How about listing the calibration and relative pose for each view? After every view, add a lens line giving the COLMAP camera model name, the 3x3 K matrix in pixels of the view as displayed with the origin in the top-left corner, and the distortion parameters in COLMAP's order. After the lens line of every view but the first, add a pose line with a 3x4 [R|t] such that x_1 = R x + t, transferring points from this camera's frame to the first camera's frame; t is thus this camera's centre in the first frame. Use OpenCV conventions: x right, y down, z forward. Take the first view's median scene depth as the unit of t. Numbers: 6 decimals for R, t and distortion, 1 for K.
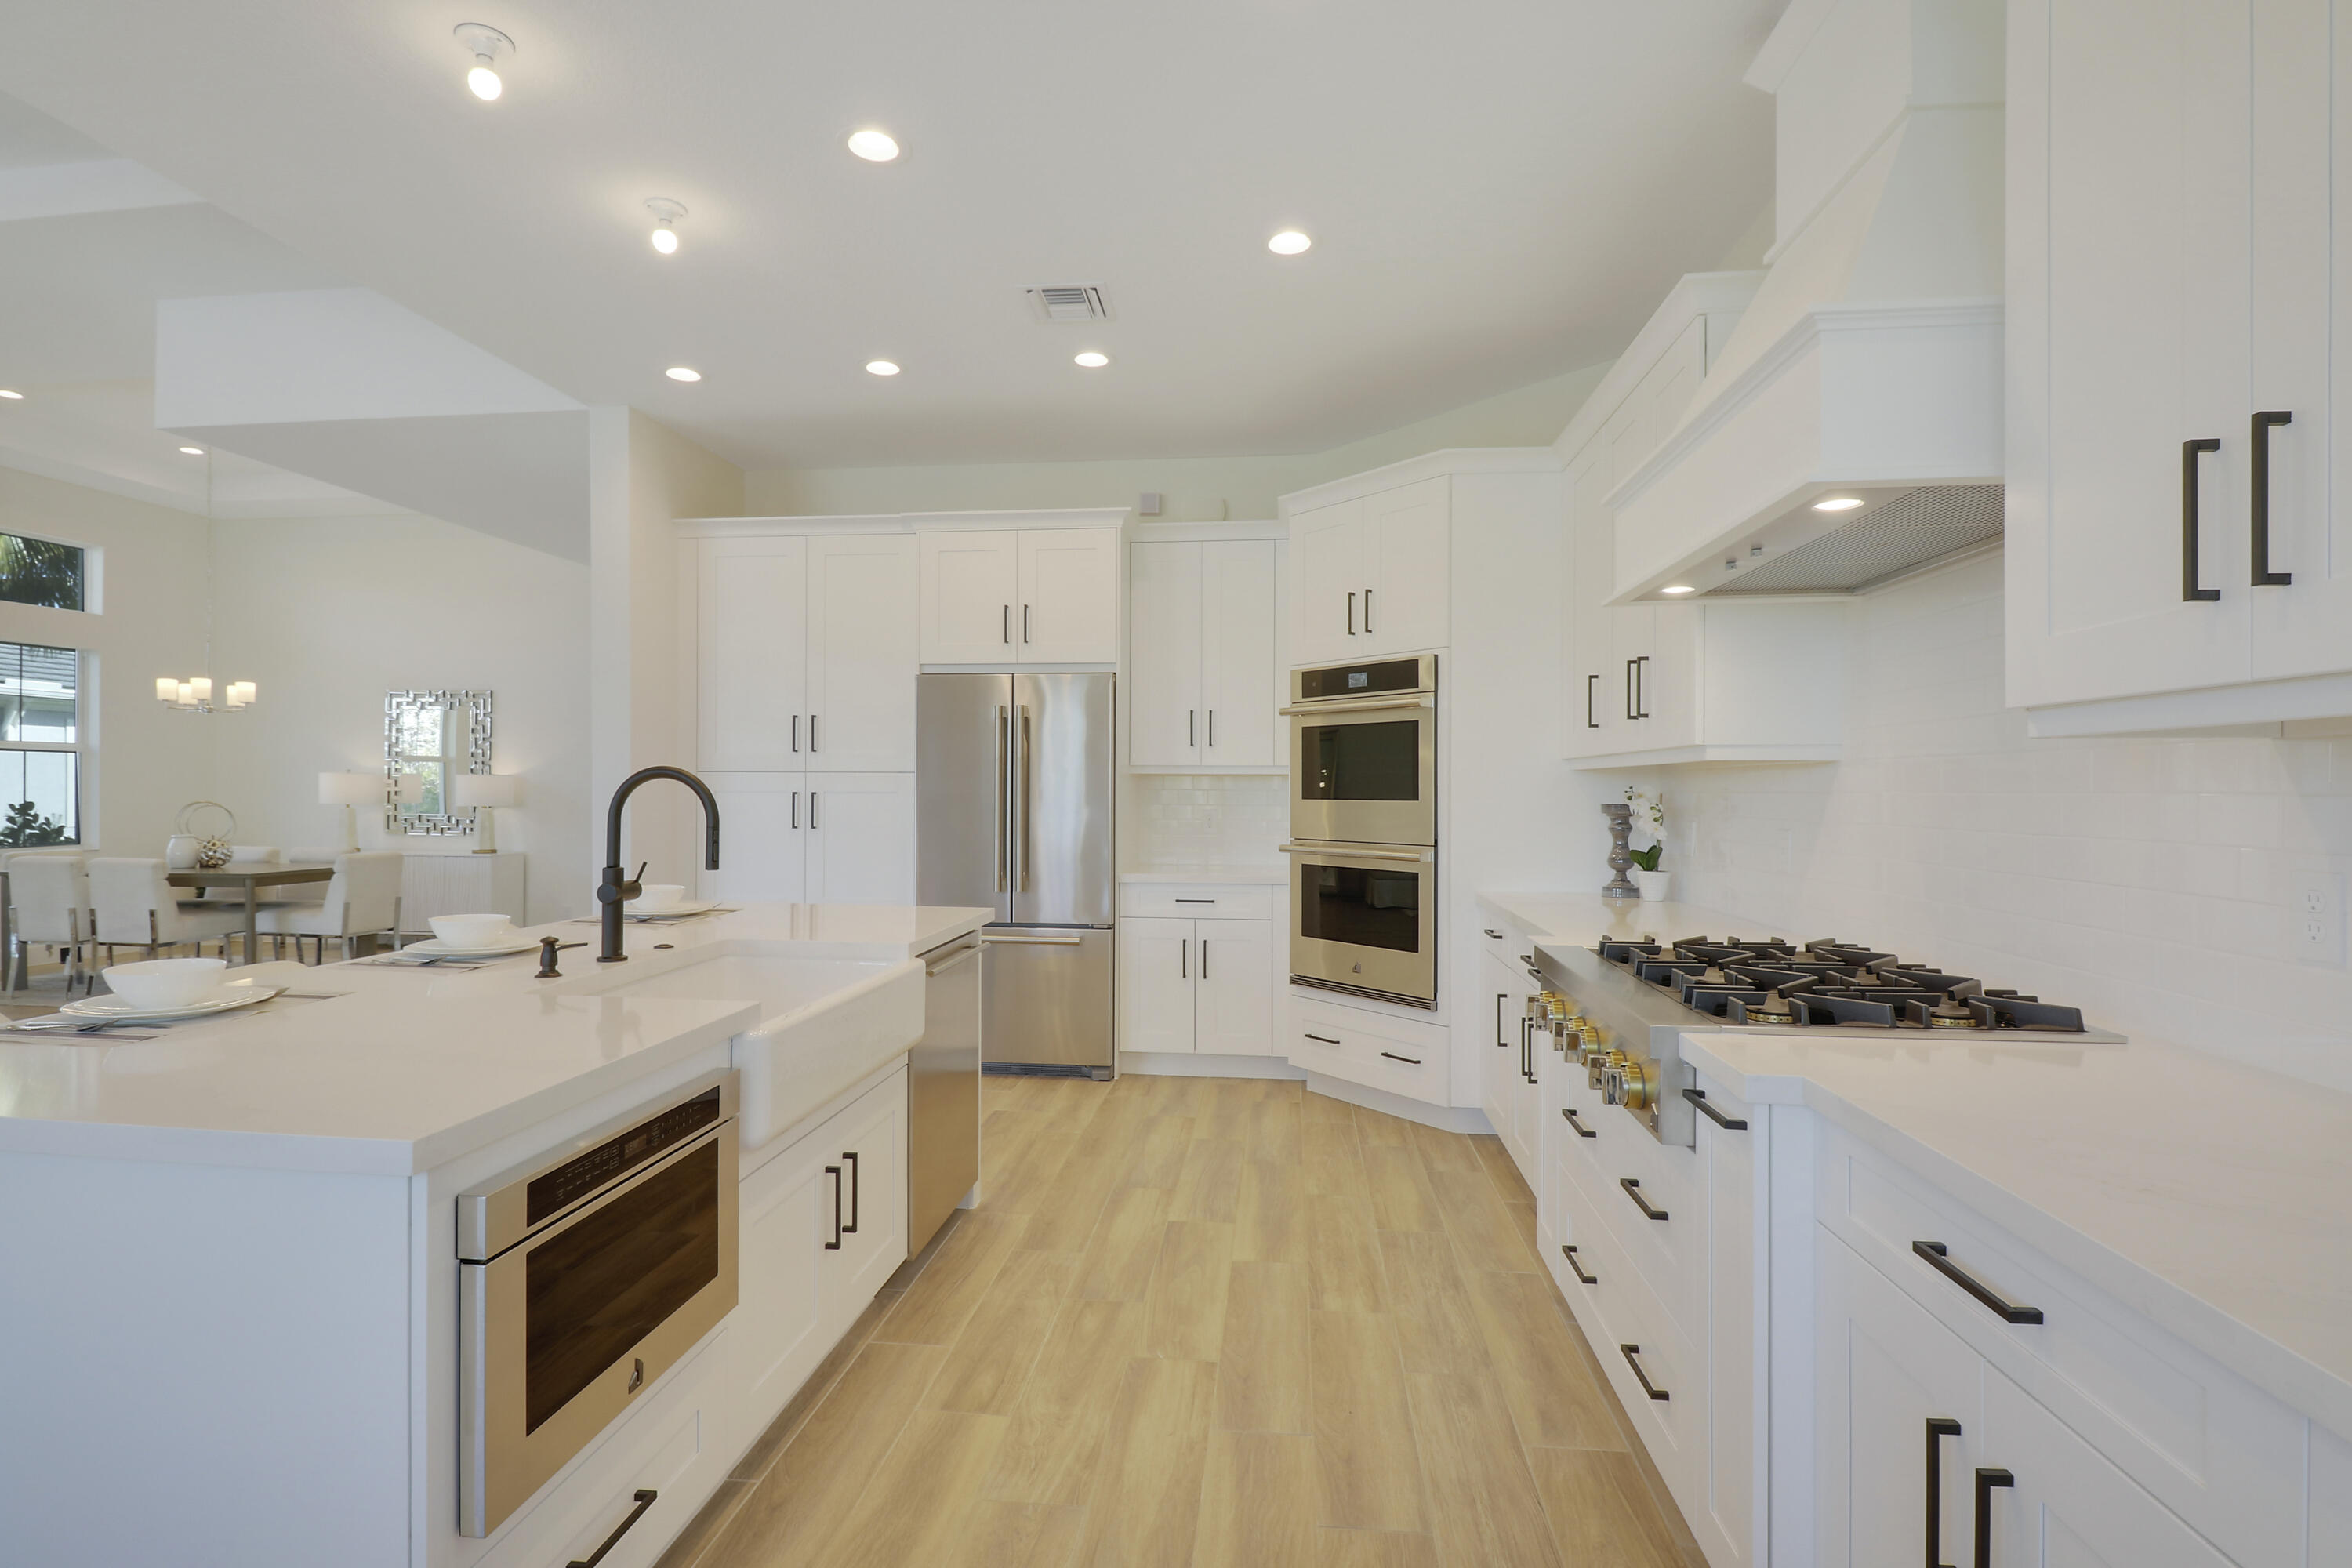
lens RADIAL K [[1067.9, 0, 1180.8], [0, 1067.9, 780.3], [0, 0, 1]] dist [-0.001821, -0.000126]
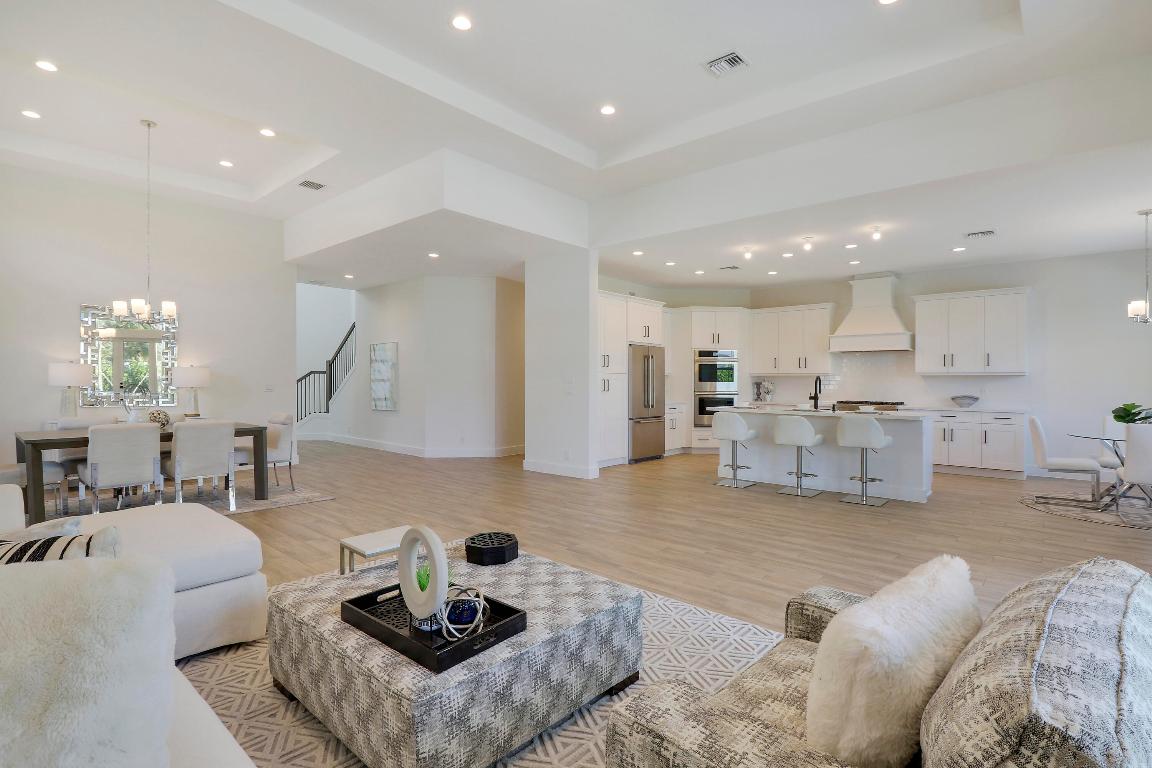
lens RADIAL K [[557.1, 0, 576.3], [0, 557.1, 384.0], [0, 0, 1]] dist [0.003081, 0.000329]
pose [[0.589036, -0.003101, 0.808101, -1.261196], [-0.011008, 0.999869, 0.011860, 0.003628], [-0.808032, -0.015882, 0.588925, 0.078759]]
